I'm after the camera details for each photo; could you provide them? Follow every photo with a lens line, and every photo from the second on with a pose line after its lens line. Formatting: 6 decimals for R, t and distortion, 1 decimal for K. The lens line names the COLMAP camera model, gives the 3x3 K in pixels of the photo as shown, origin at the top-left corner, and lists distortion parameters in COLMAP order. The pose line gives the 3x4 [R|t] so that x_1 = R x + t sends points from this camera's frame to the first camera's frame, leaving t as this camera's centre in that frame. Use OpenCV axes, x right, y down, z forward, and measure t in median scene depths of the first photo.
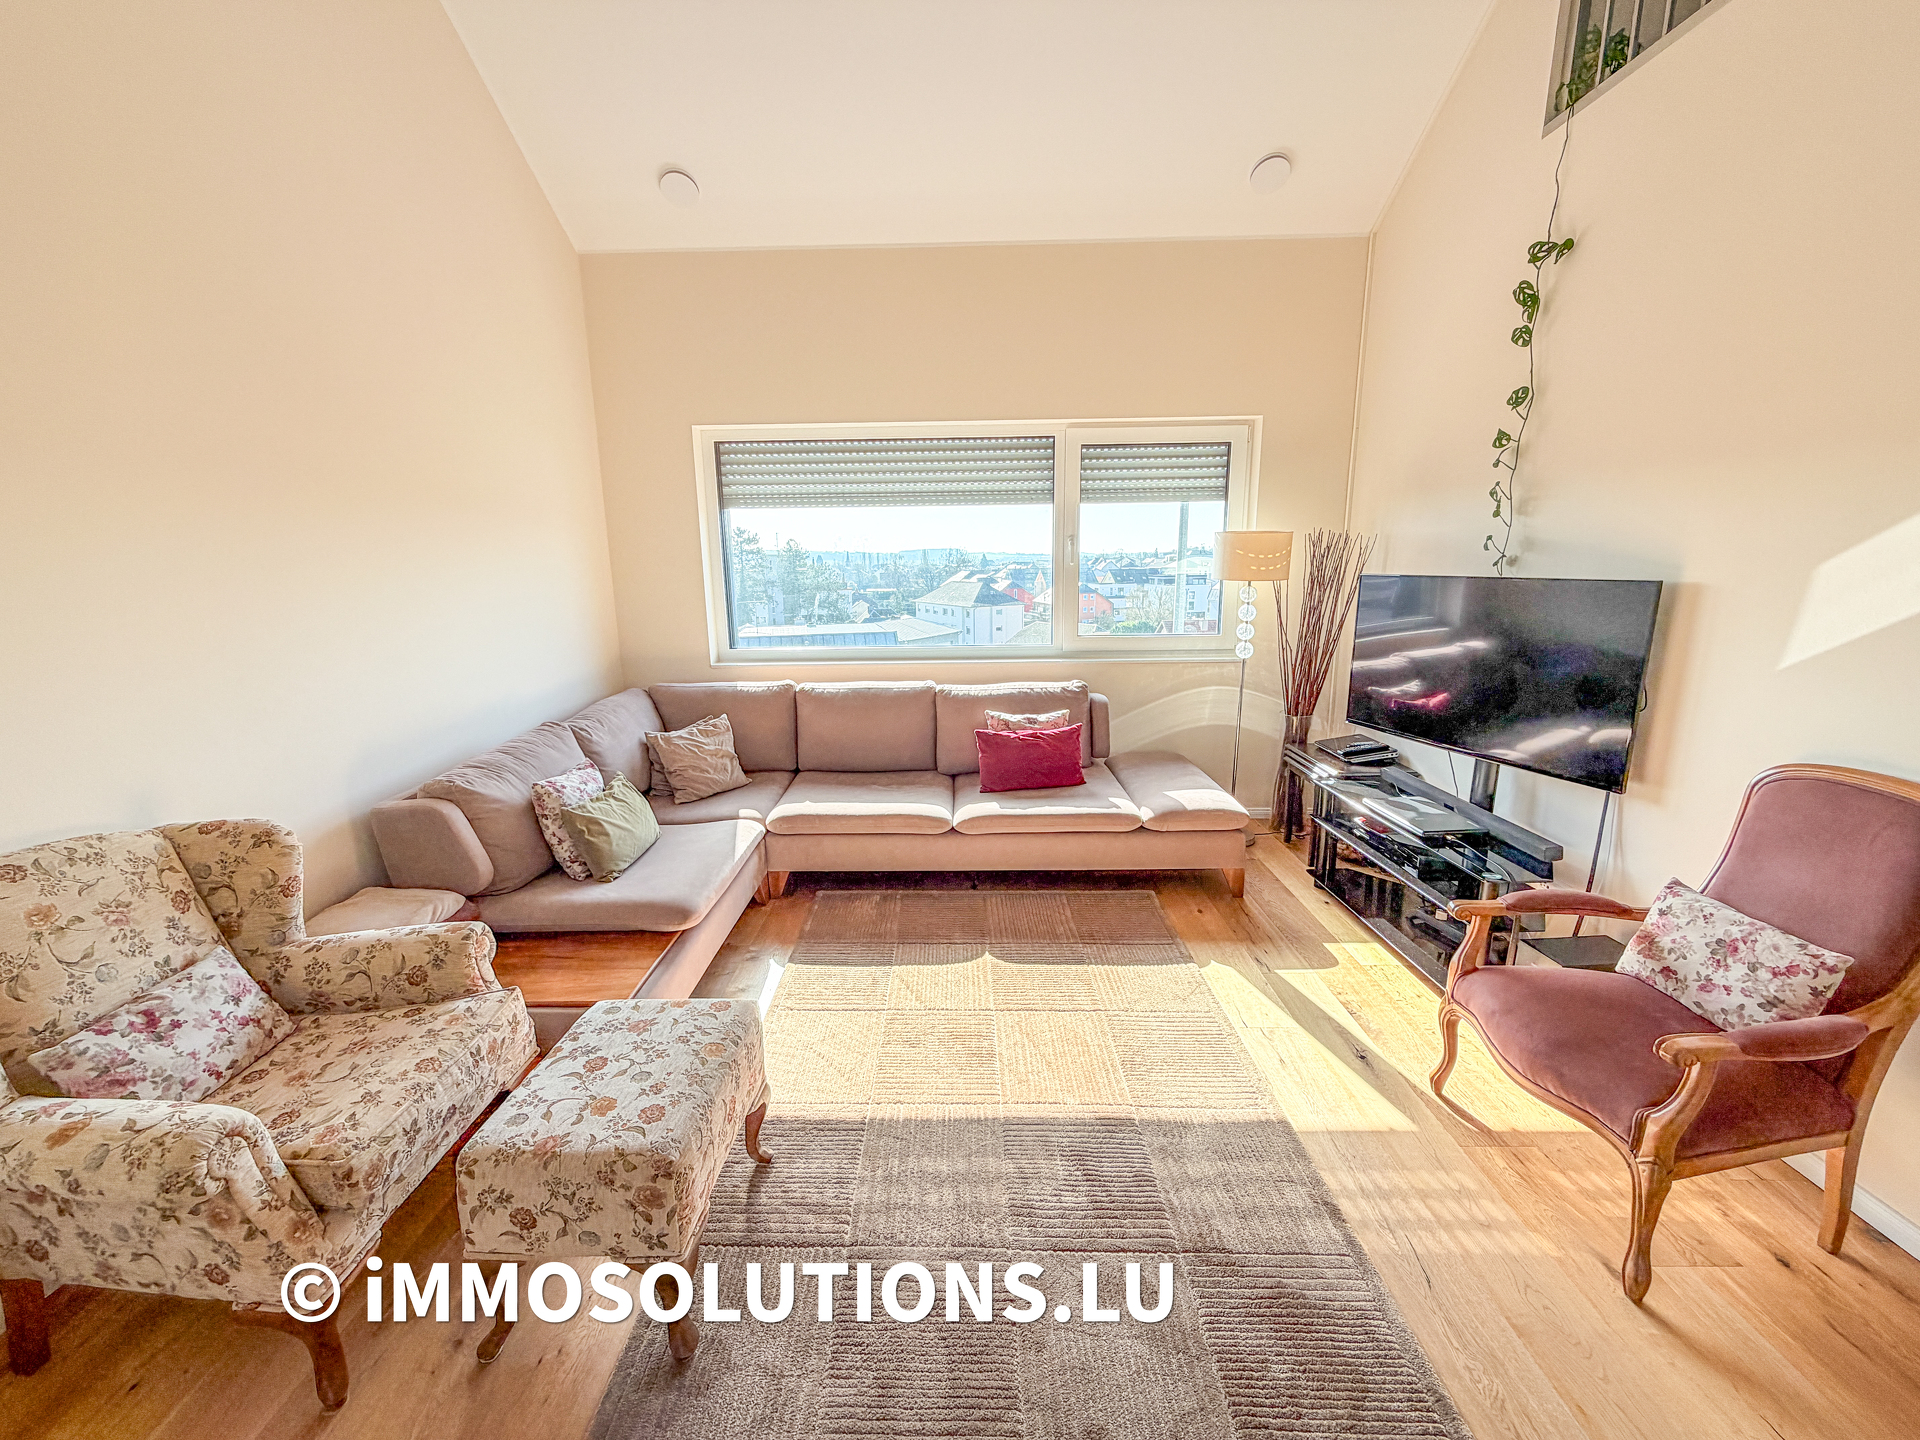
lens RADIAL K [[769.2, 0, 946.0], [0, 769.2, 716.6], [0, 0, 1]] dist [-0.002386, -0.000374]
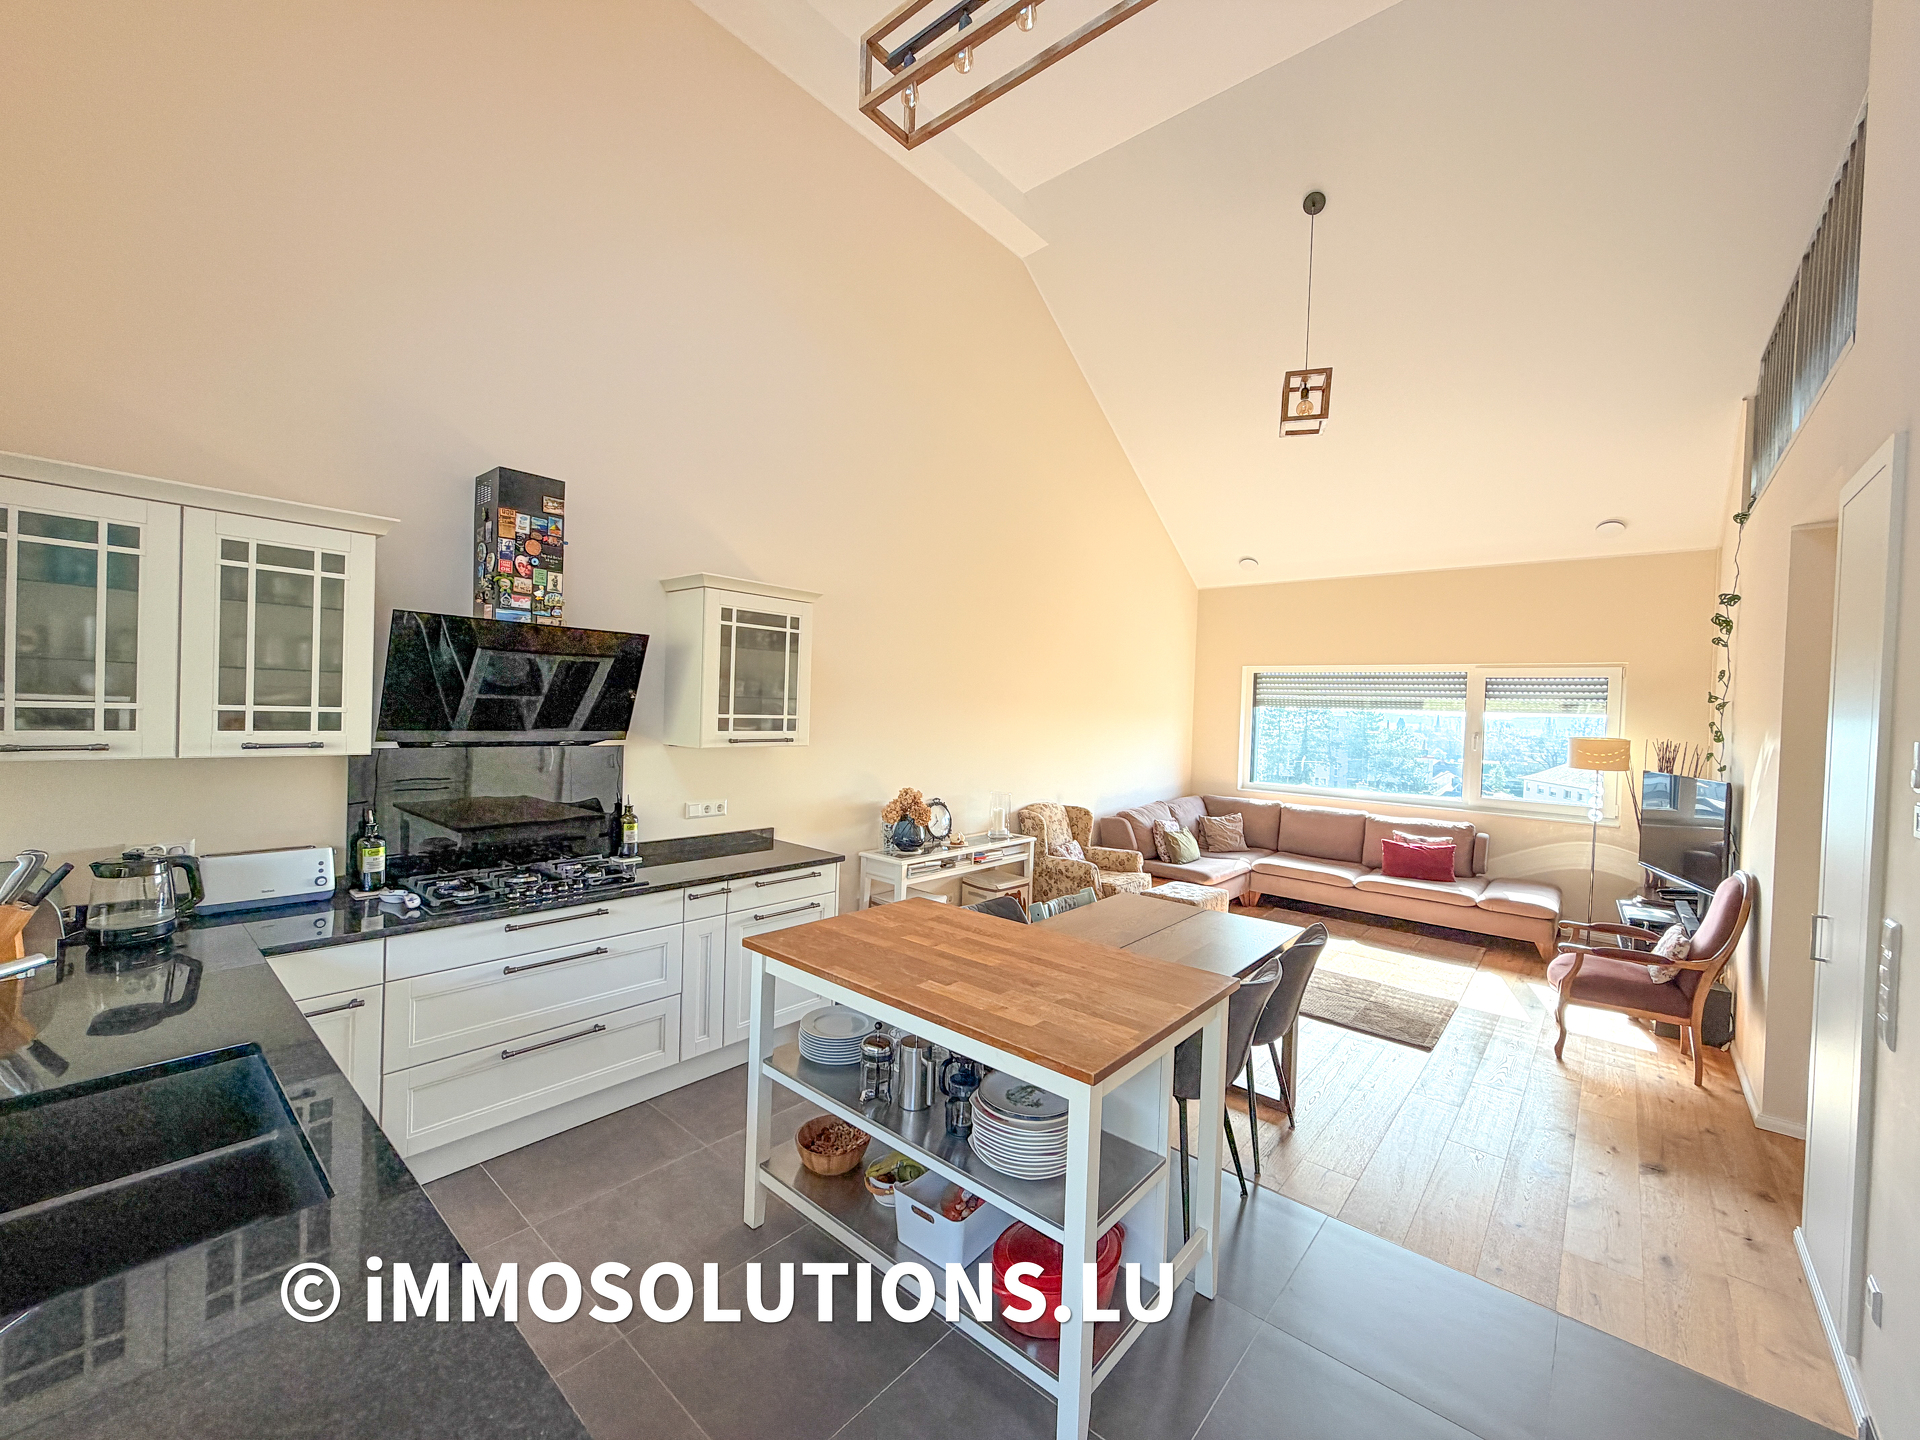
lens RADIAL K [[769.2, 0, 952.3], [0, 769.2, 717.6], [0, 0, 1]] dist [-0.002386, -0.000374]
pose [[0.769433, 0.049319, -0.636820, 0.384195], [-0.172939, 0.975860, -0.133376, 0.148758], [0.614869, 0.212756, 0.759389, -0.988006]]
